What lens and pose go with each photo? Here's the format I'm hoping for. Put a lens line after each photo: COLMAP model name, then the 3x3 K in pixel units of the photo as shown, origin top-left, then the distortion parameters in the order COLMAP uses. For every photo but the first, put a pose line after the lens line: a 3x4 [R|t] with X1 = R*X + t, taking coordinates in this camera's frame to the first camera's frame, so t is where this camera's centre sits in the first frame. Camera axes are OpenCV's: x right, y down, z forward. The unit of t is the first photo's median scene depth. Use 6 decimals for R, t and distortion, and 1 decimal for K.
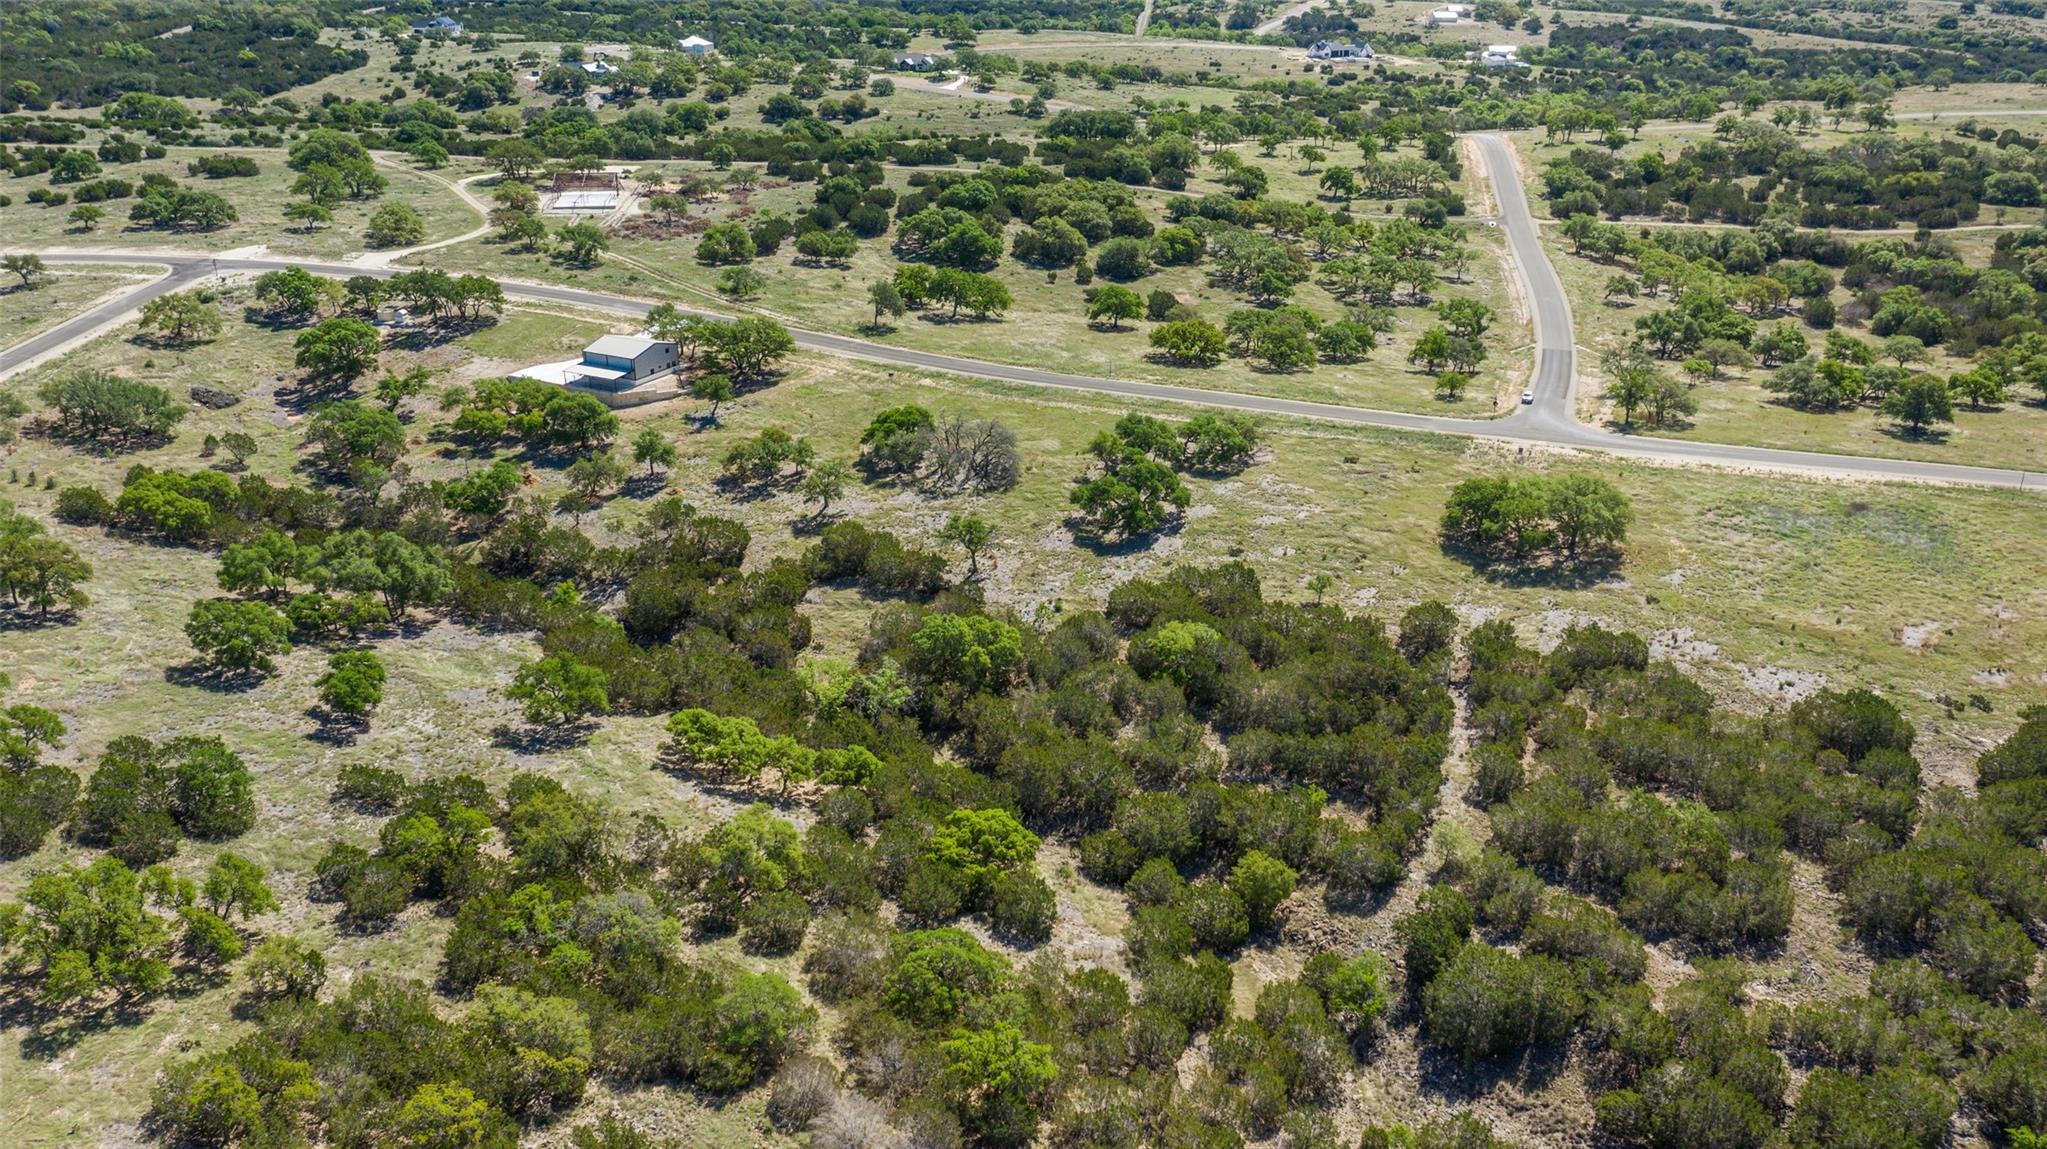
lens RADIAL K [[1613.4, 0, 1020.1], [0, 1613.4, 573.8], [0, 0, 1]] dist [-0.002365, 0.005351]
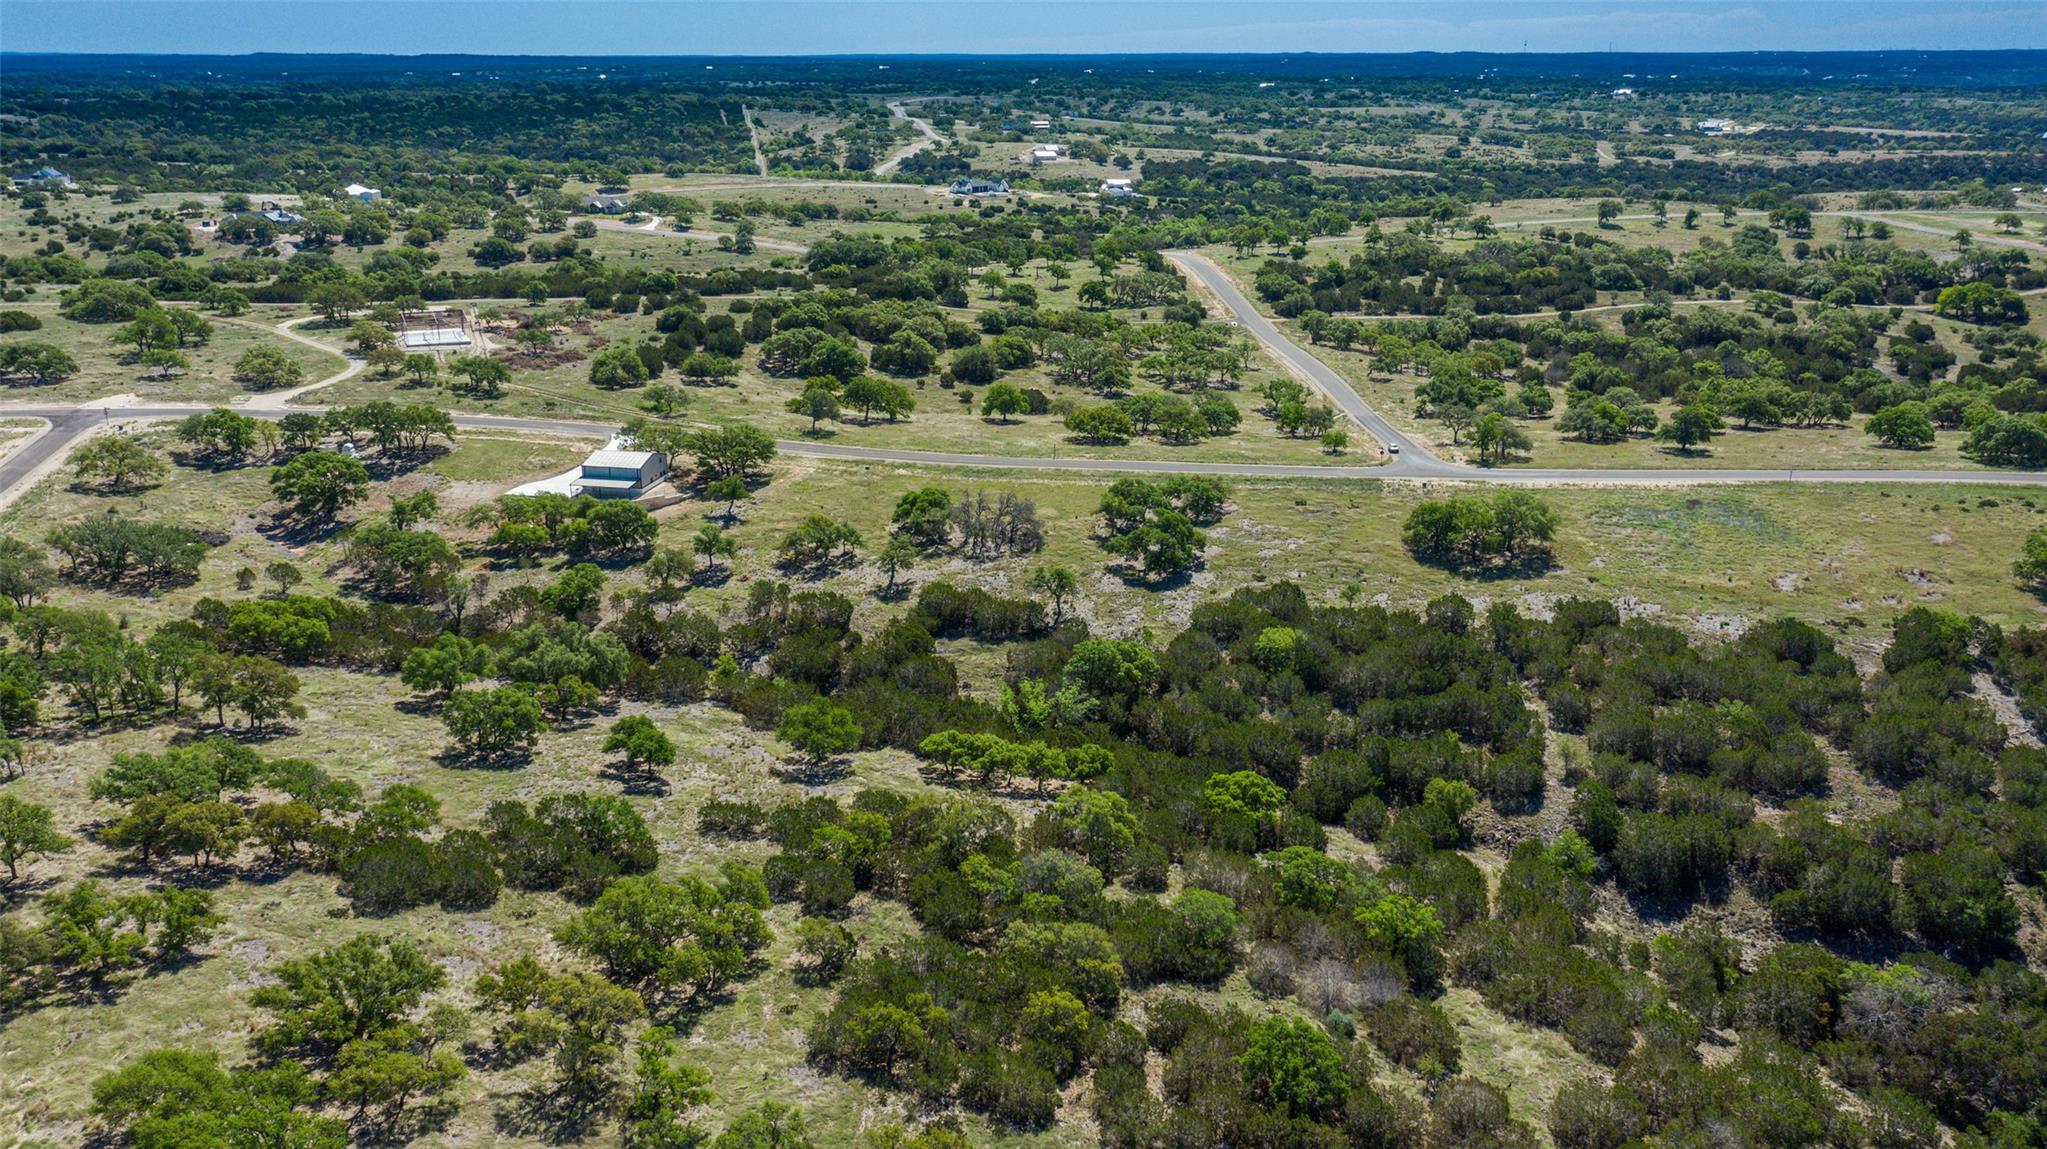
lens RADIAL K [[1607.9, 0, 1023.5], [0, 1607.9, 574.5], [0, 0, 1]] dist [0.024909, 0.011159]
pose [[0.958378, -0.087557, 0.271744, -0.256949], [0.109489, 0.991755, -0.066596, 0.031357], [-0.263672, 0.093577, 0.960063, -0.076733]]
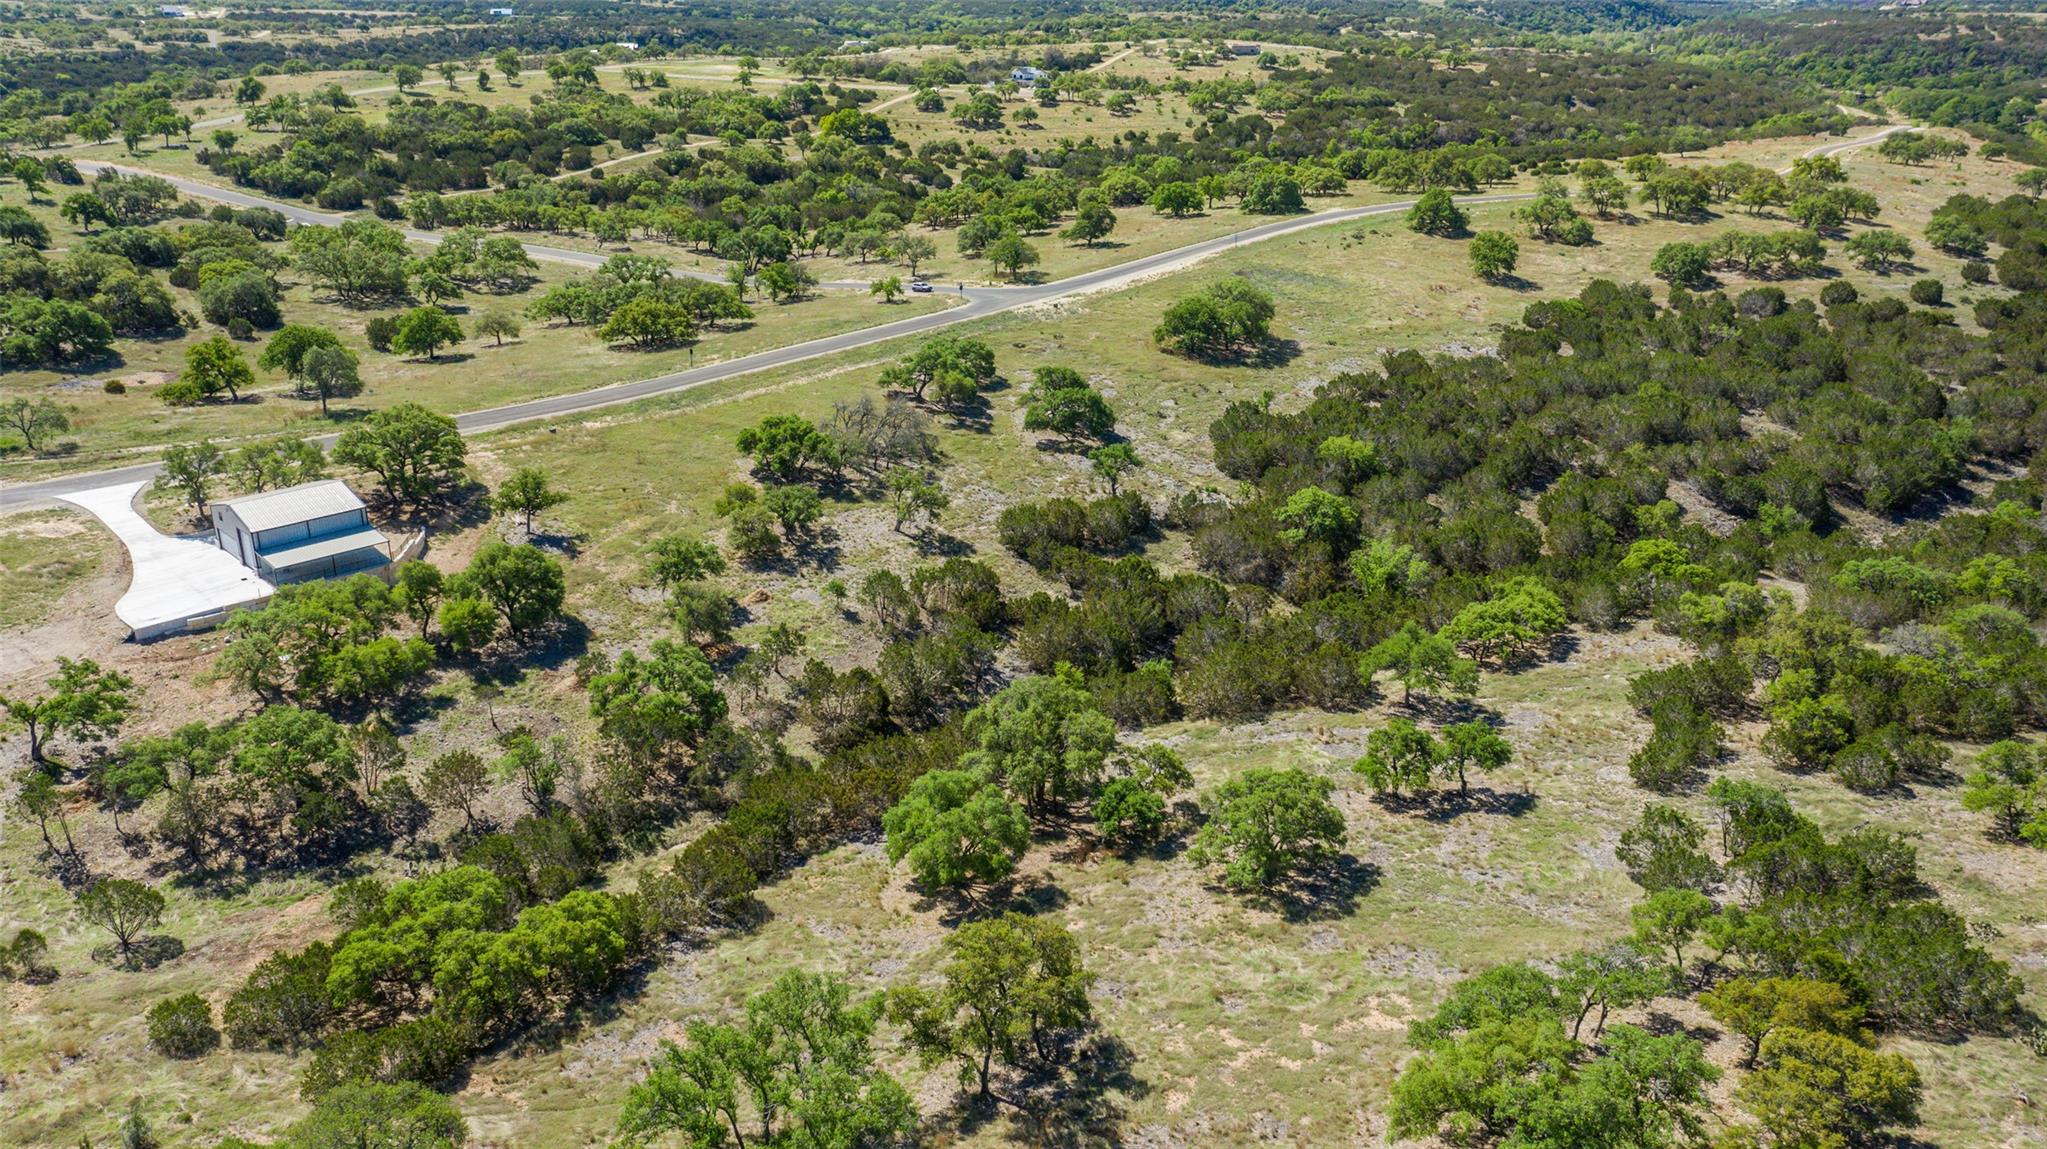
lens RADIAL K [[1591.3, 0, 991.4], [0, 1591.3, 576.8], [0, 0, 1]] dist [-0.005706, -0.000019]
pose [[0.309225, -0.346253, 0.885714, -0.623914], [0.362554, 0.903944, 0.226803, -0.140805], [-0.879167, 0.250985, 0.405058, 0.488097]]
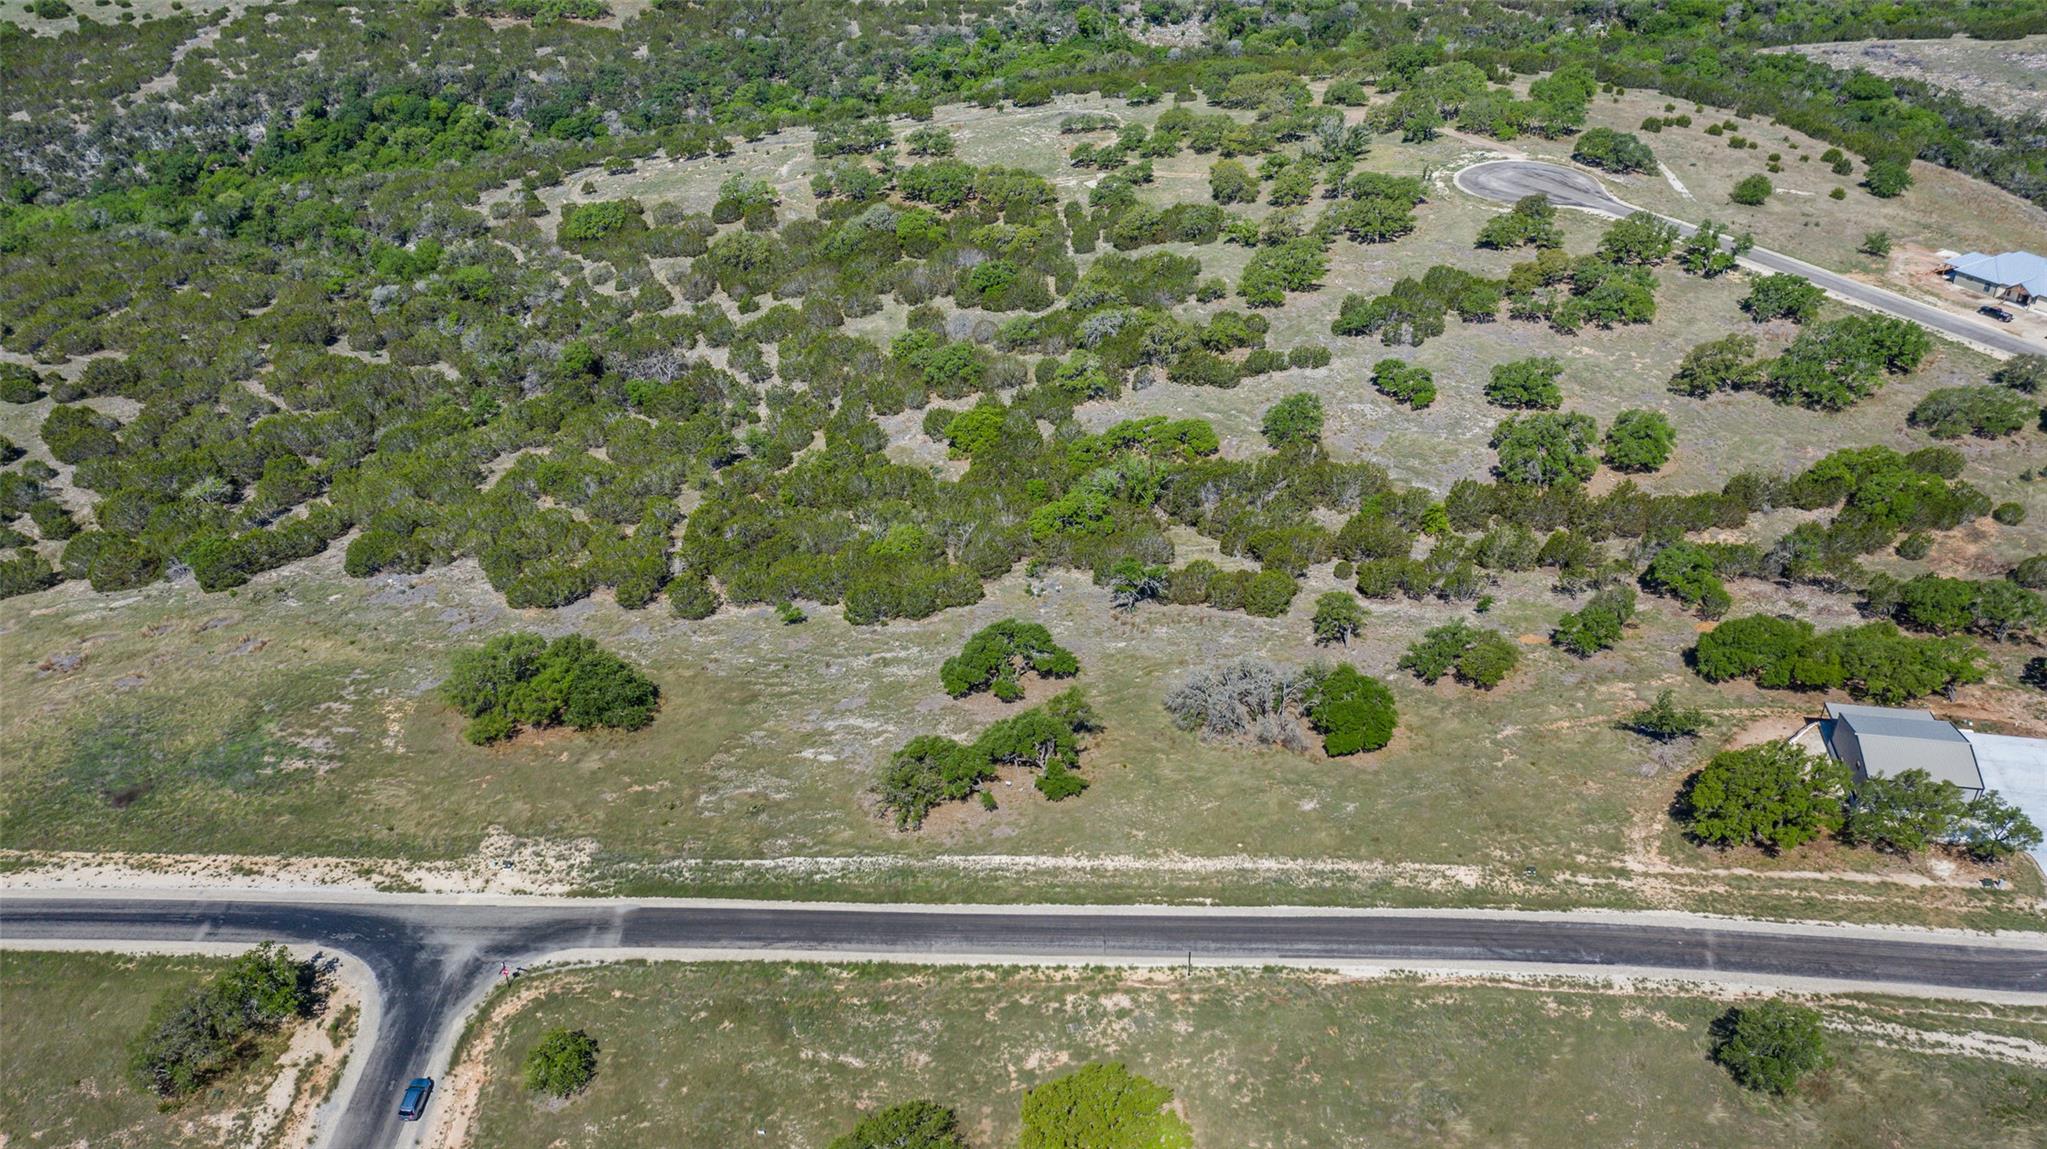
lens RADIAL K [[1591.3, 0, 991.4], [0, 1591.3, 576.8], [0, 0, 1]] dist [-0.005706, -0.000019]
pose [[-0.956785, 0.164570, -0.239747, 0.206548], [-0.098294, 0.592899, 0.799256, -0.568669], [0.273679, 0.788282, -0.551100, 1.063942]]
